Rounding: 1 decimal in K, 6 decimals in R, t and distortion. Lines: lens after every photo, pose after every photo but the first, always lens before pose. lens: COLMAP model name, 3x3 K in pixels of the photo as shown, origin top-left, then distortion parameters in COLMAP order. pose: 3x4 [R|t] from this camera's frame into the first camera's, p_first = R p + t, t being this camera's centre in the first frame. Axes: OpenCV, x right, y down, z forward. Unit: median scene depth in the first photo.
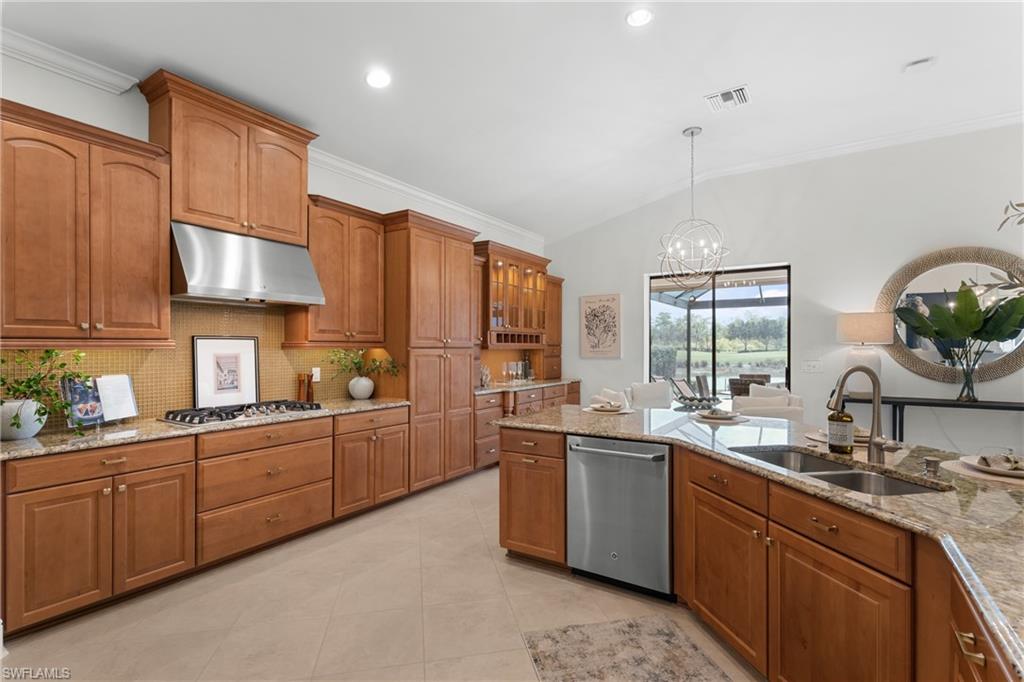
lens RADIAL K [[479.6, 0, 514.0], [0, 479.6, 341.8], [0, 0, 1]] dist [0.006569, 0.000648]
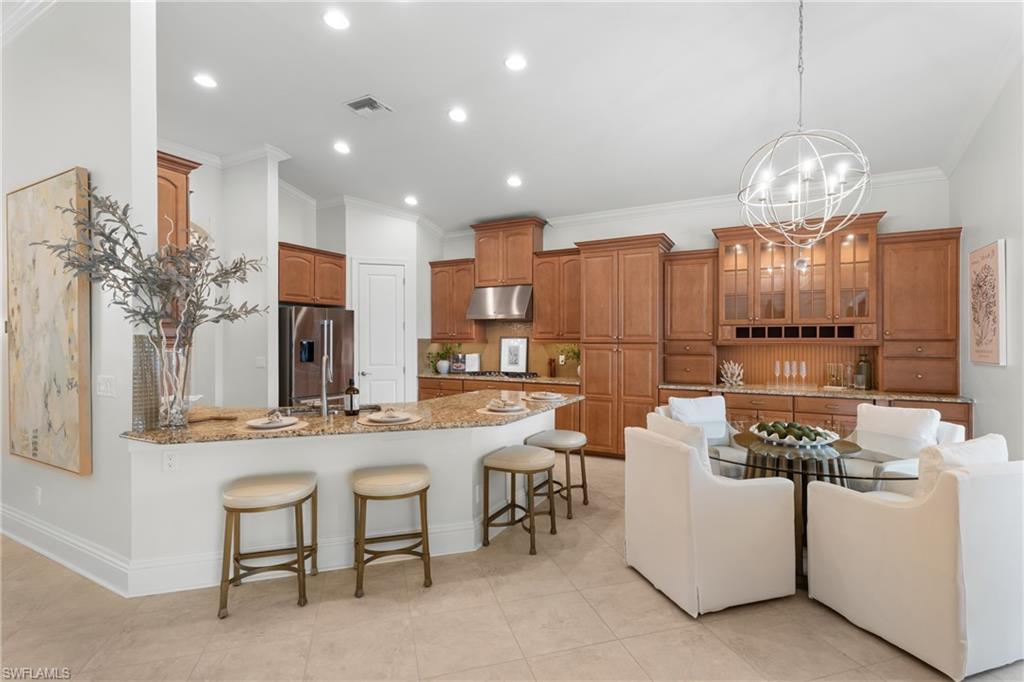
lens RADIAL K [[479.6, 0, 514.0], [0, 479.6, 341.8], [0, 0, 1]] dist [0.006569, 0.000648]
pose [[0.078221, -0.000948, -0.996936, 1.293543], [0.009925, 0.999951, -0.000172, 0.008276], [0.996887, -0.009882, 0.078227, 0.810086]]
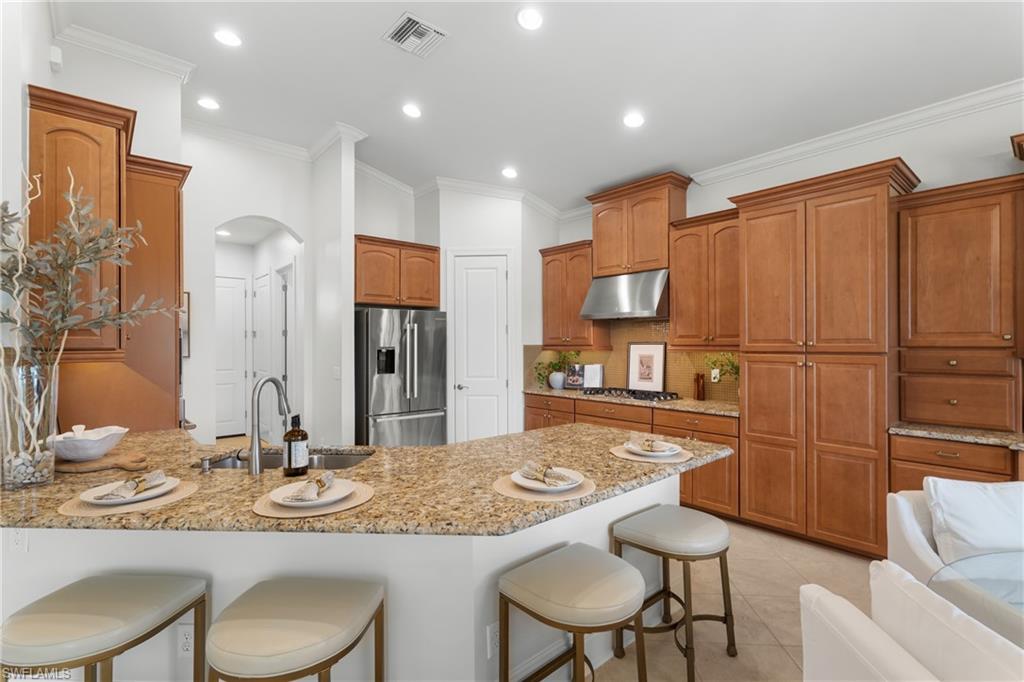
lens RADIAL K [[479.6, 0, 514.0], [0, 479.6, 341.8], [0, 0, 1]] dist [0.006569, 0.000648]
pose [[-0.274175, -0.007634, -0.961649, 0.852660], [0.011998, 0.999864, -0.011358, -0.001551], [0.961605, -0.014652, -0.274046, 0.968442]]
